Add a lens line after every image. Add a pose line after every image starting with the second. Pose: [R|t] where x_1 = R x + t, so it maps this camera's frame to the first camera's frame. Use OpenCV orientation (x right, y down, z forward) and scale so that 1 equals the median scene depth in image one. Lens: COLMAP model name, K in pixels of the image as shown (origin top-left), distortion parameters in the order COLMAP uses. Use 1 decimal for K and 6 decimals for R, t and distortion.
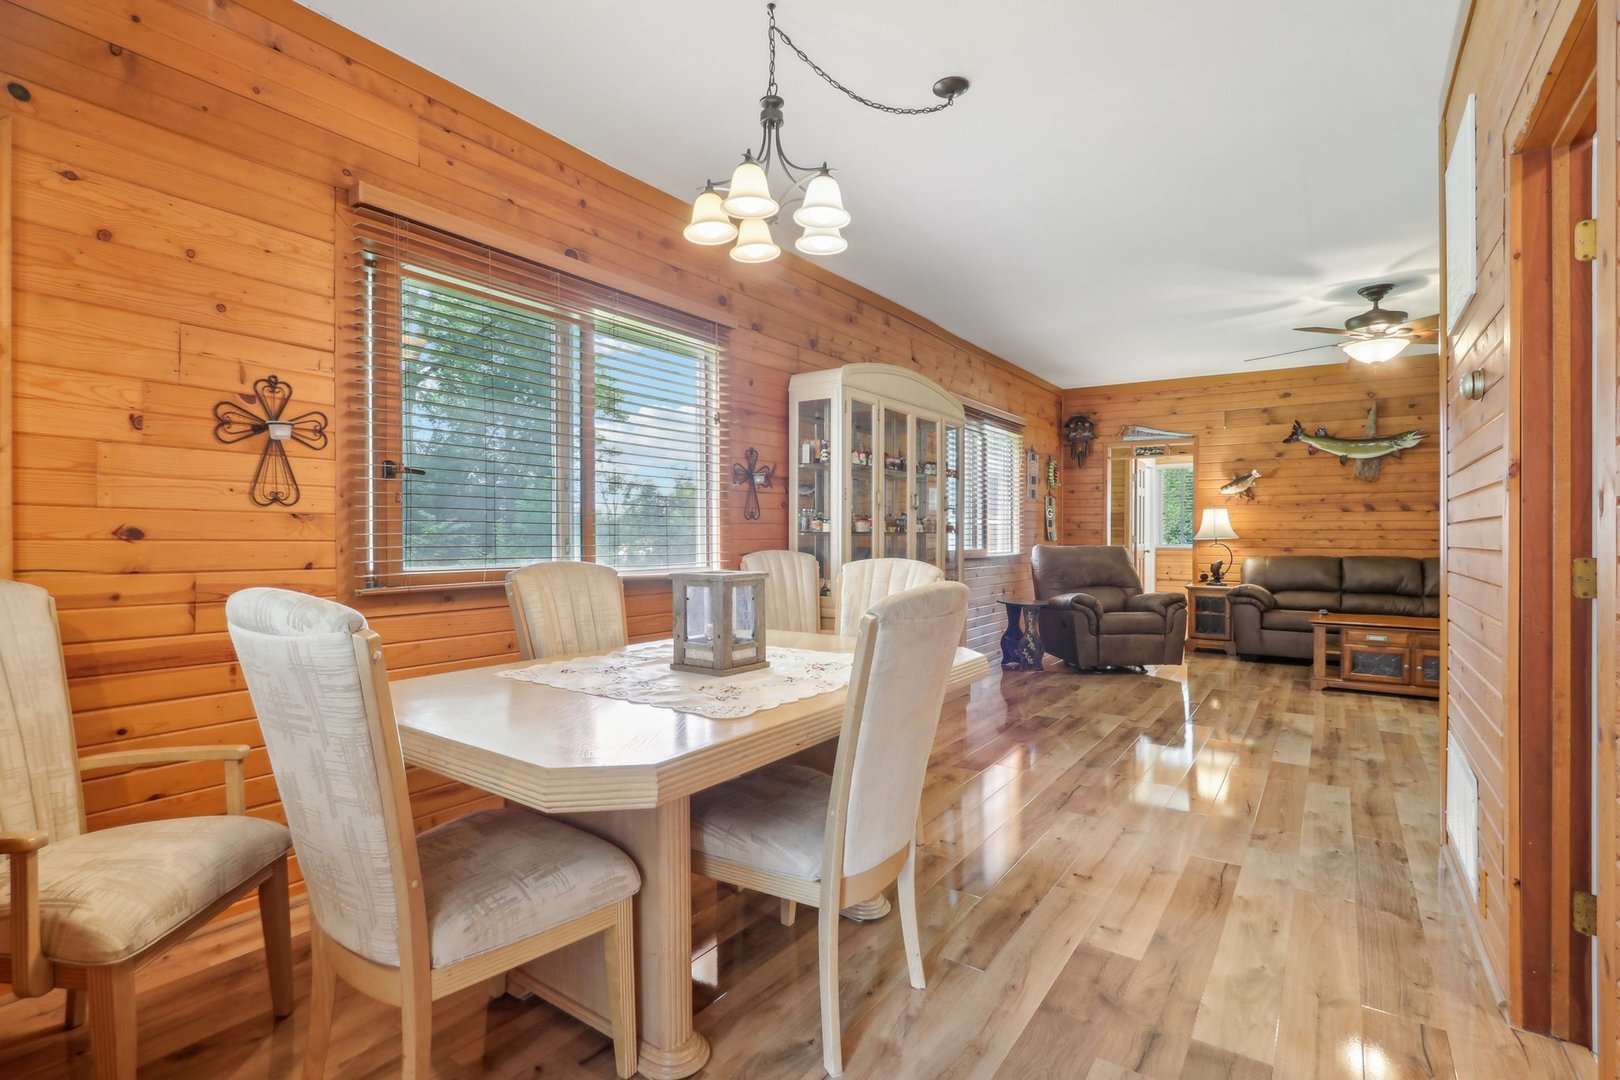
lens RADIAL K [[758.6, 0, 799.6], [0, 758.6, 530.2], [0, 0, 1]] dist [-0.019903, 0.002734]
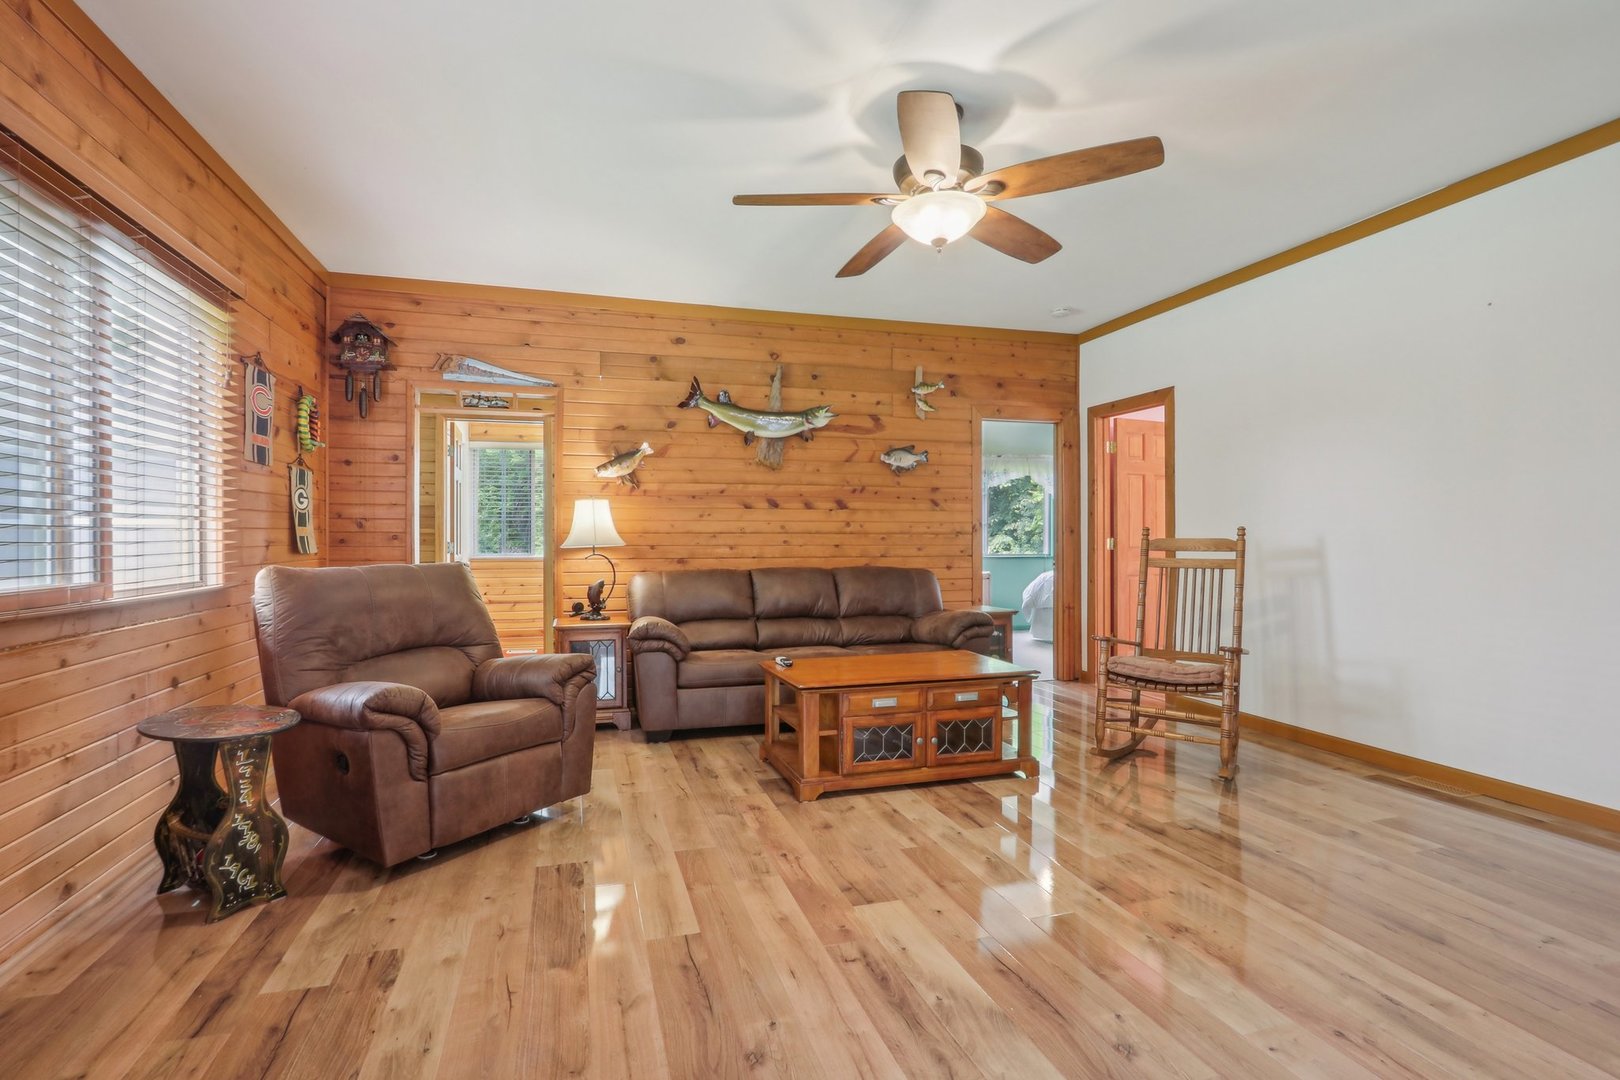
lens RADIAL K [[758.6, 0, 783.9], [0, 758.6, 541.7], [0, 0, 1]] dist [-0.019903, 0.002734]
pose [[0.629244, -0.006526, 0.777180, 0.164390], [-0.000531, 0.999961, 0.008827, 0.001652], [-0.777208, -0.005967, 0.629216, 0.498366]]
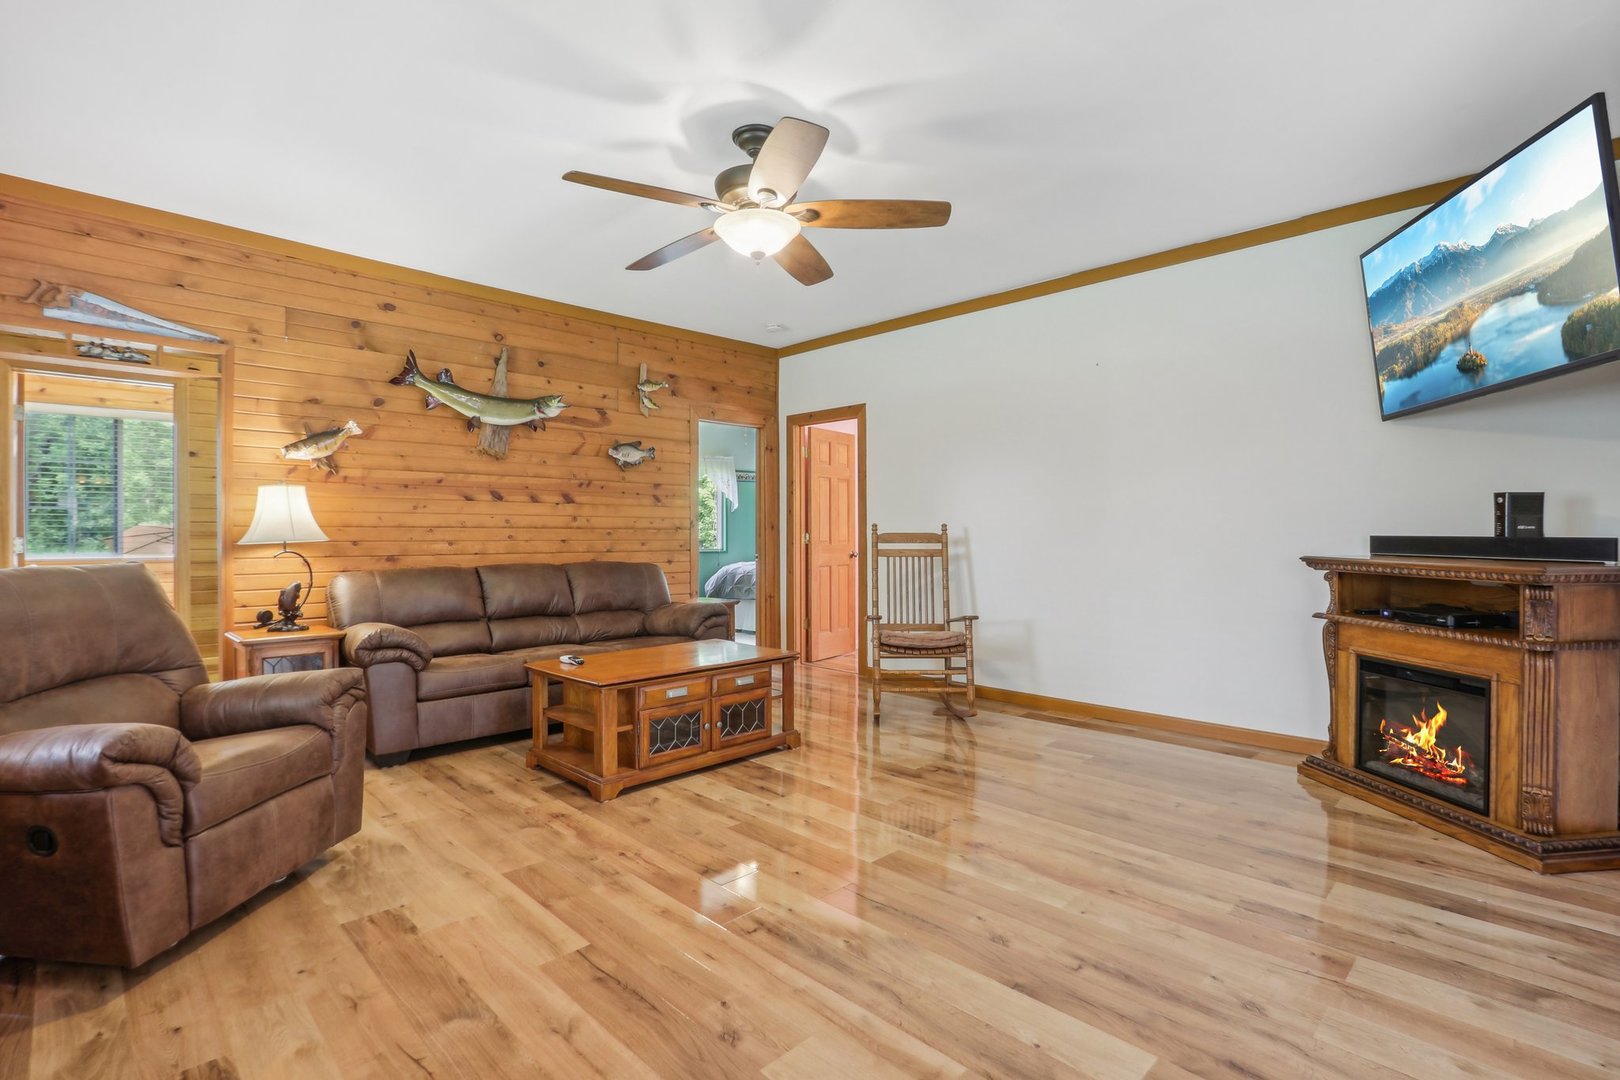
lens RADIAL K [[758.6, 0, 781.1], [0, 758.6, 537.8], [0, 0, 1]] dist [-0.019903, 0.002734]
pose [[0.192402, -0.006402, 0.981295, 0.108592], [-0.002437, 0.999973, 0.007002, 0.003808], [-0.981313, -0.003738, 0.192381, 0.590022]]
